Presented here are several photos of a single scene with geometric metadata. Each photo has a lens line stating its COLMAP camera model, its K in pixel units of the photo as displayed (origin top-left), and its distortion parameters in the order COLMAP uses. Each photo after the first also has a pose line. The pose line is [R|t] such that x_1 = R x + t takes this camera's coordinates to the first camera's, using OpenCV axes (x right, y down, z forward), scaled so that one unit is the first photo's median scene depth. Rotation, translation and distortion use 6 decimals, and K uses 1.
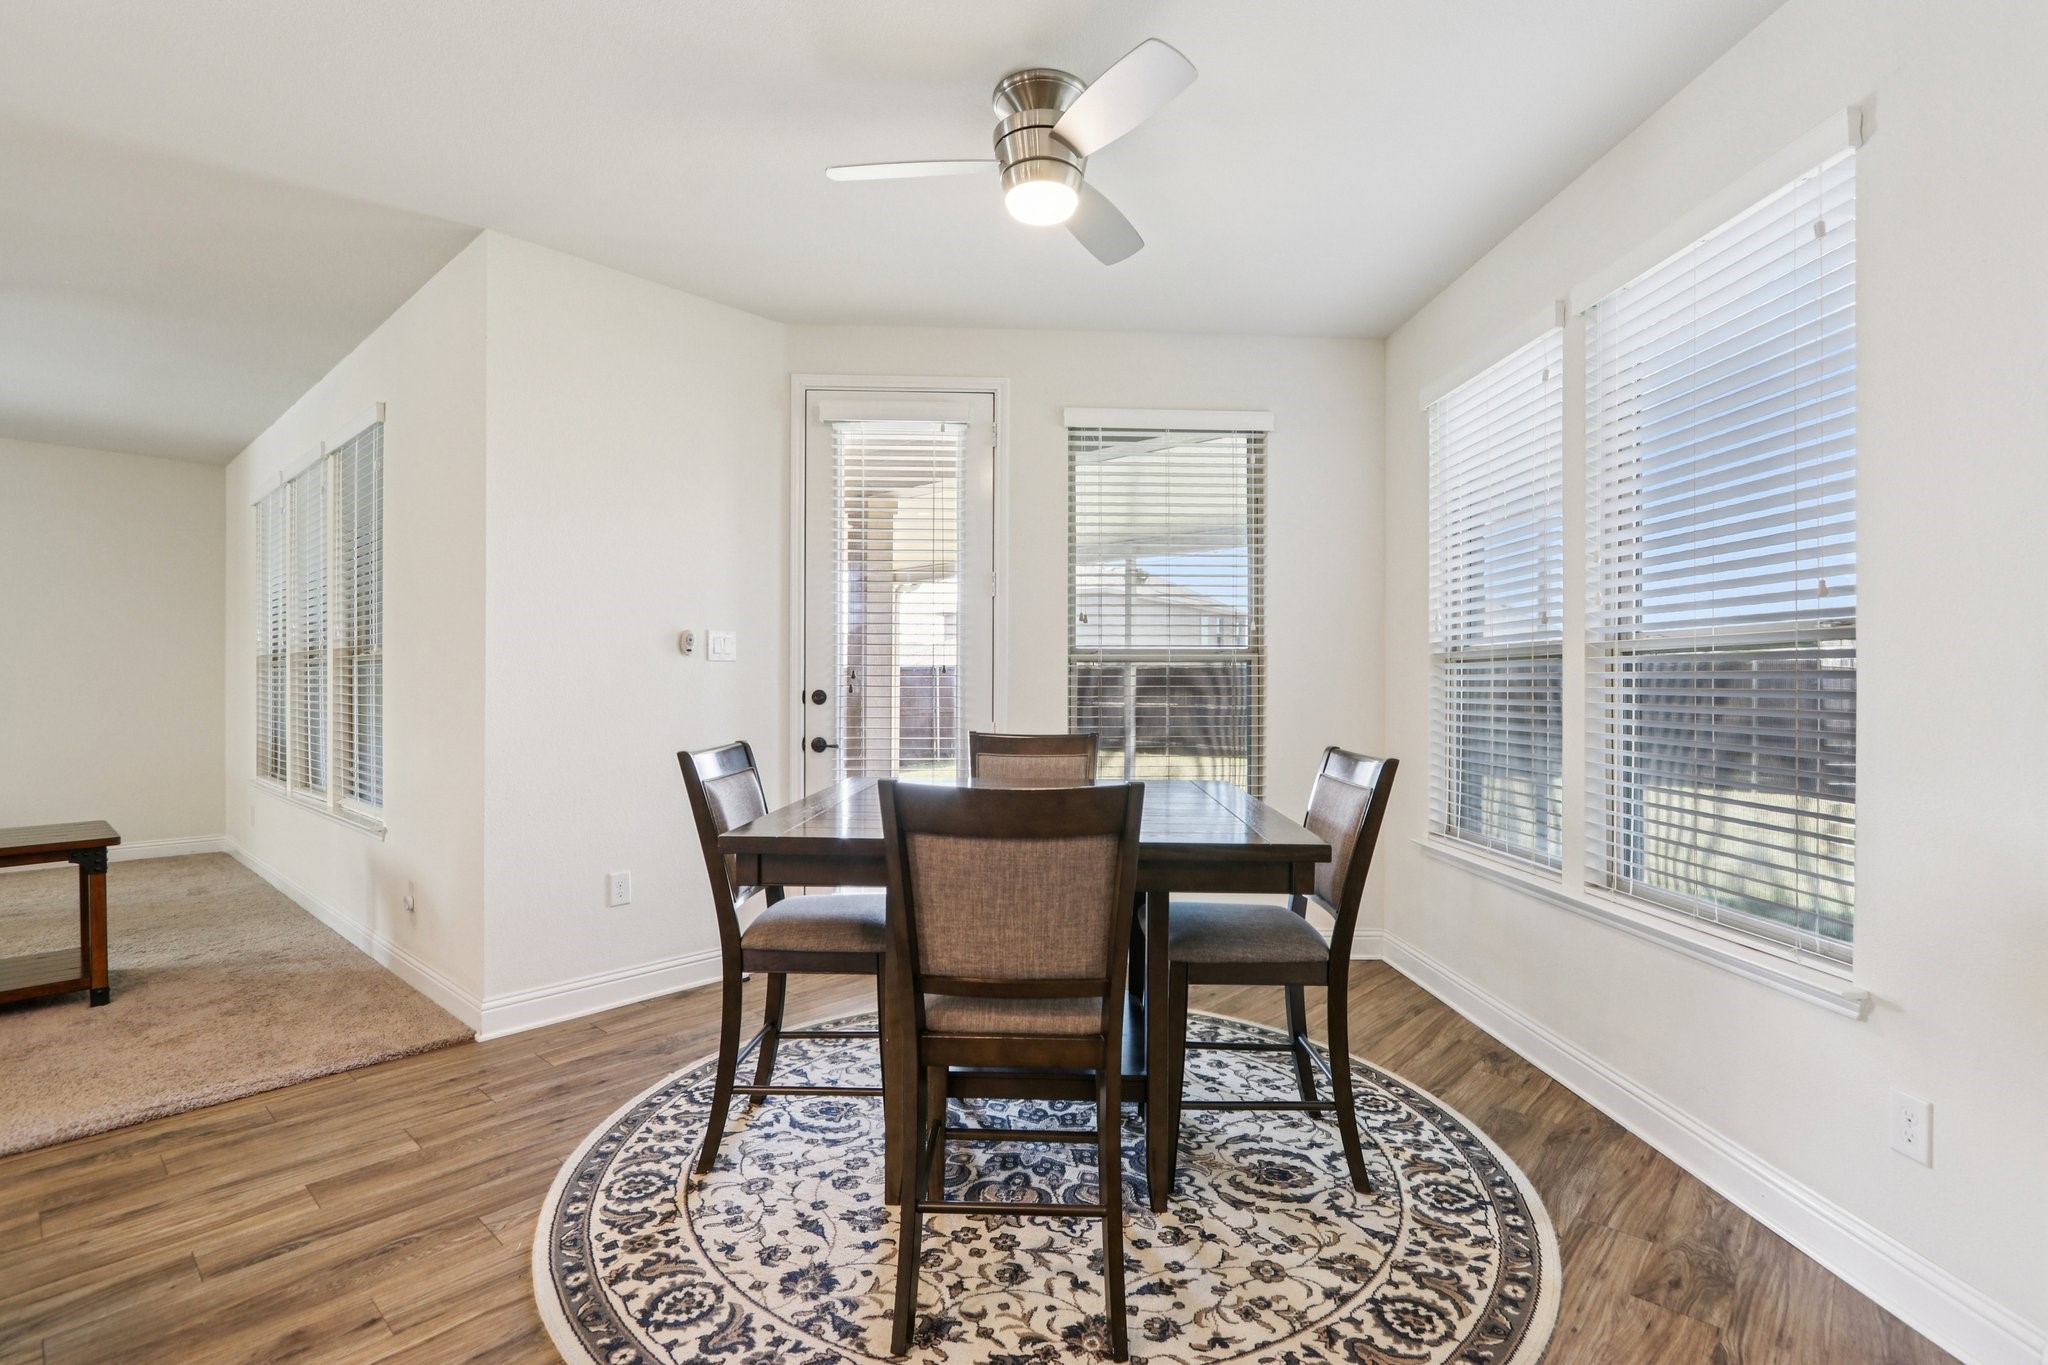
lens RADIAL K [[955.3, 0, 1031.5], [0, 955.3, 690.7], [0, 0, 1]] dist [-0.013456, 0.001056]
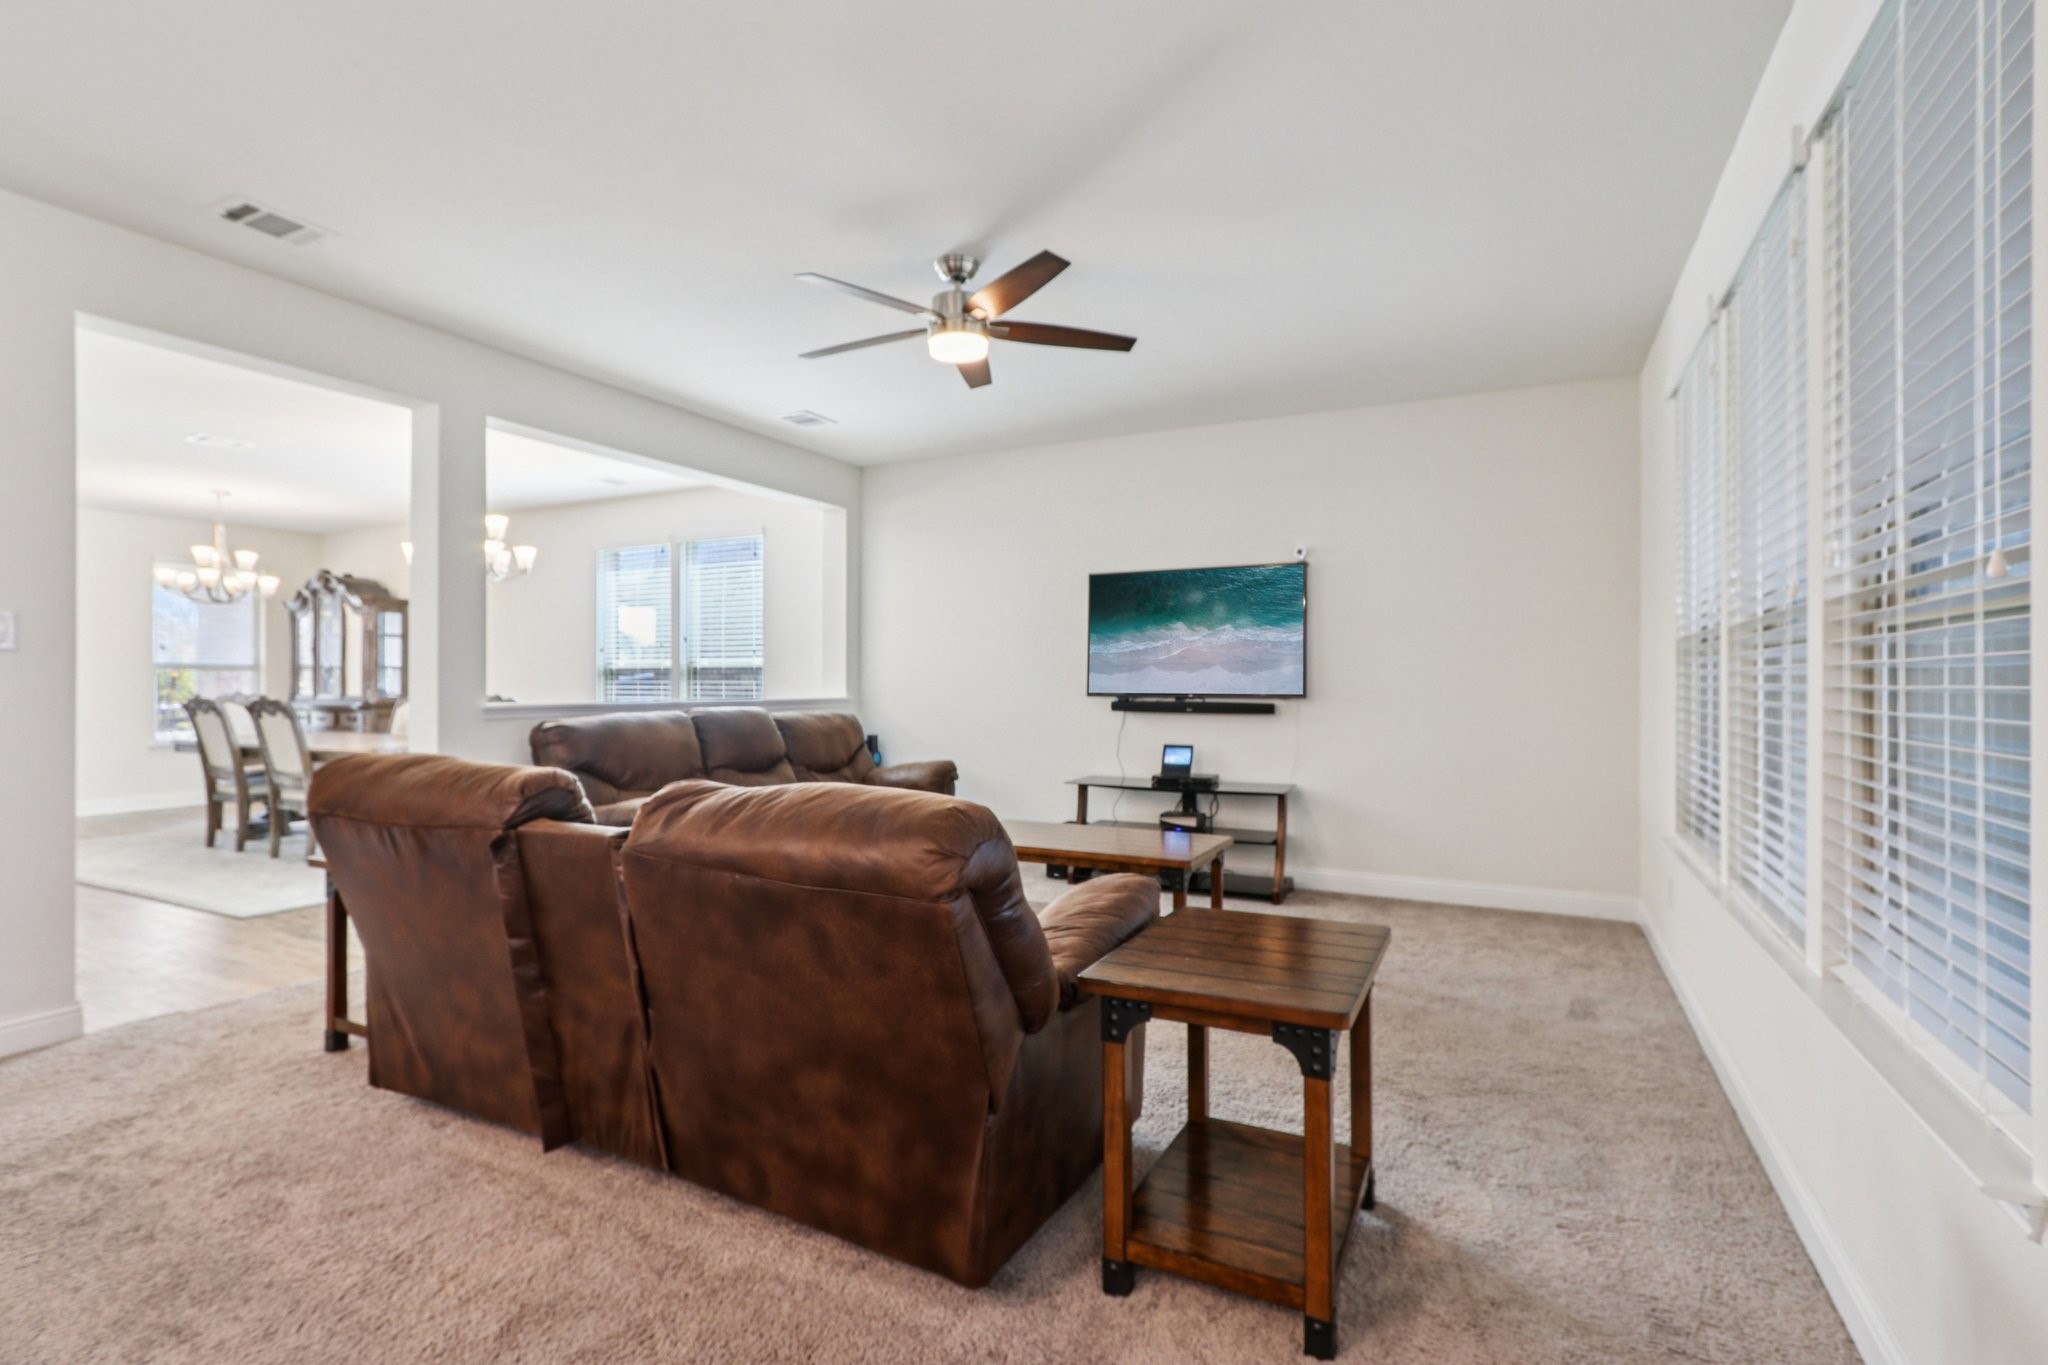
lens RADIAL K [[947.3, 0, 1024.0], [0, 947.3, 682.5], [0, 0, 1]] dist [-0.001429, 0.000164]
pose [[0.256334, -0.002942, -0.966584, -0.367122], [-0.003099, 0.999988, -0.003866, -0.004448], [0.966583, 0.003987, 0.256322, 0.479330]]
